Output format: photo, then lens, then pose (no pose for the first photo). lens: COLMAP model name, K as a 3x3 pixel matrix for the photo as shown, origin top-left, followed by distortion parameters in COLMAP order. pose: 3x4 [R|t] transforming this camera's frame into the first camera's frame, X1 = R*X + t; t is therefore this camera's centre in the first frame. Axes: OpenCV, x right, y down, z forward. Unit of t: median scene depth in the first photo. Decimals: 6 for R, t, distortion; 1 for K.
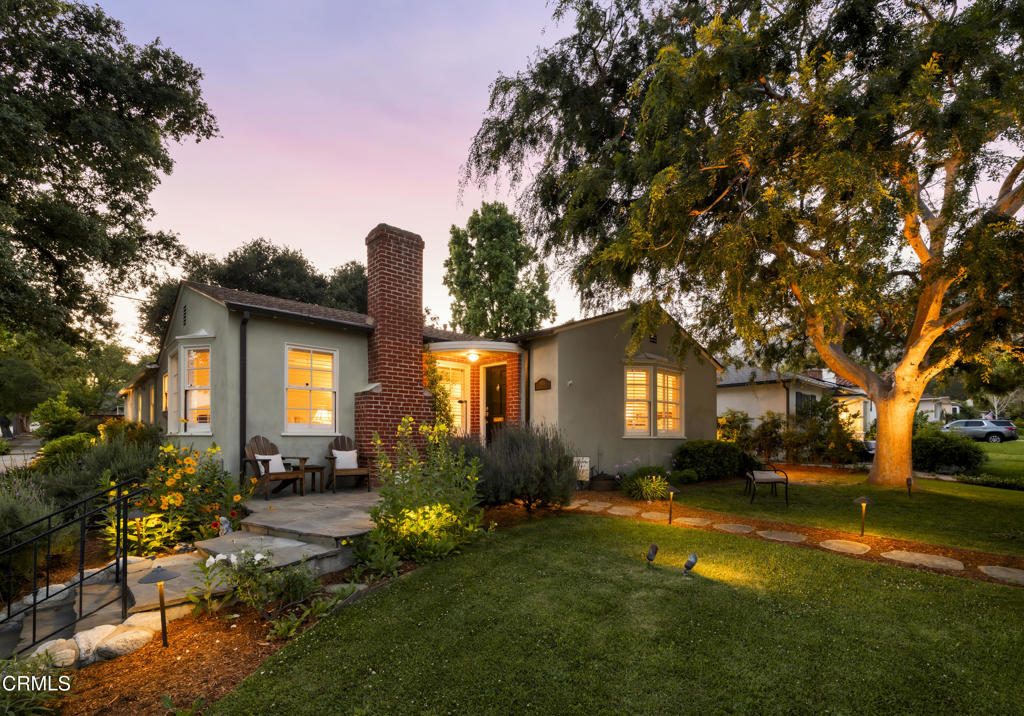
lens RADIAL K [[479.2, 0, 502.8], [0, 479.2, 413.6], [0, 0, 1]] dist [-0.001817, -0.000761]
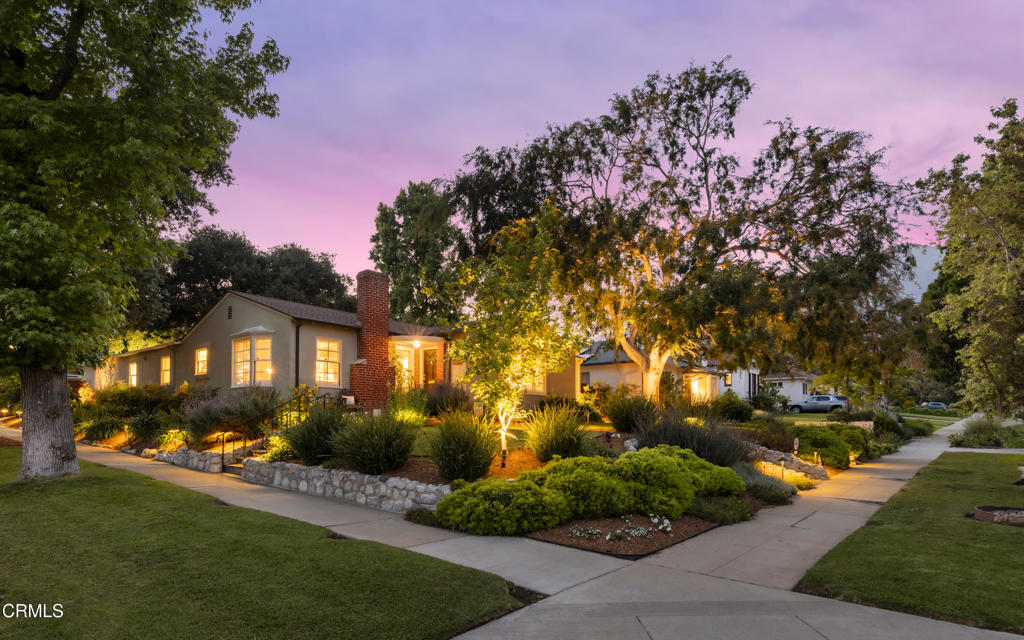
lens RADIAL K [[579.1, 0, 513.2], [0, 579.1, 394.5], [0, 0, 1]] dist [-0.000045, -0.000372]
pose [[0.987975, 0.009333, 0.154331, -0.034914], [-0.009821, 0.999949, 0.002399, 0.044398], [-0.154301, -0.003886, 0.988016, -0.930331]]
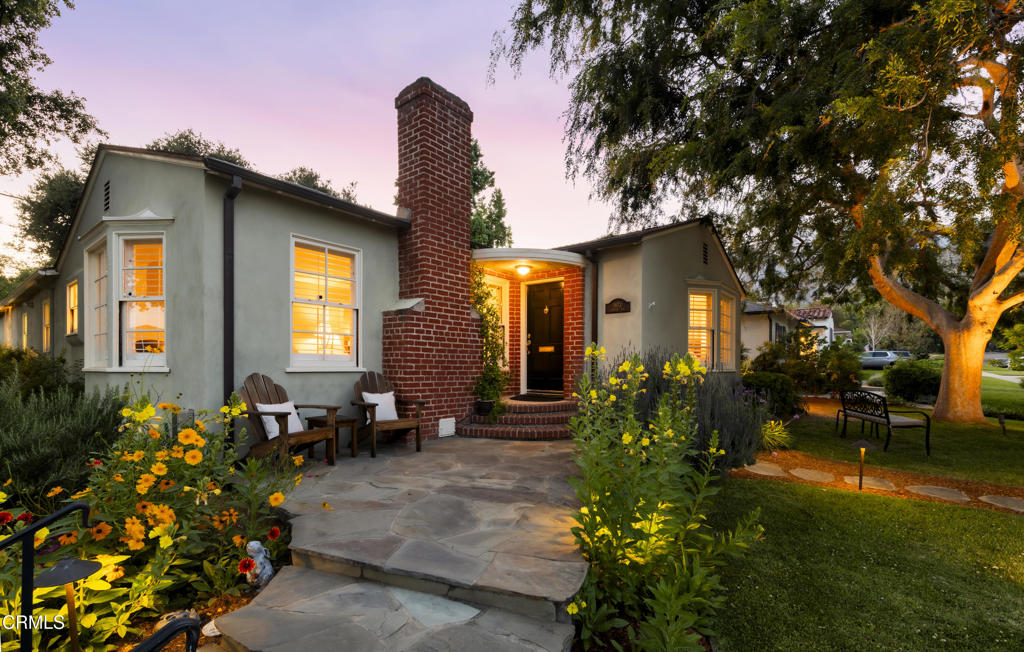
lens RADIAL K [[460.2, 0, 510.6], [0, 460.2, 350.5], [0, 0, 1]] dist [-0.000261, -0.000072]
pose [[0.985093, 0.005044, 0.171951, -0.185133], [-0.008088, 0.999823, 0.017010, 0.001596], [-0.171834, -0.018147, 0.984959, 0.220217]]
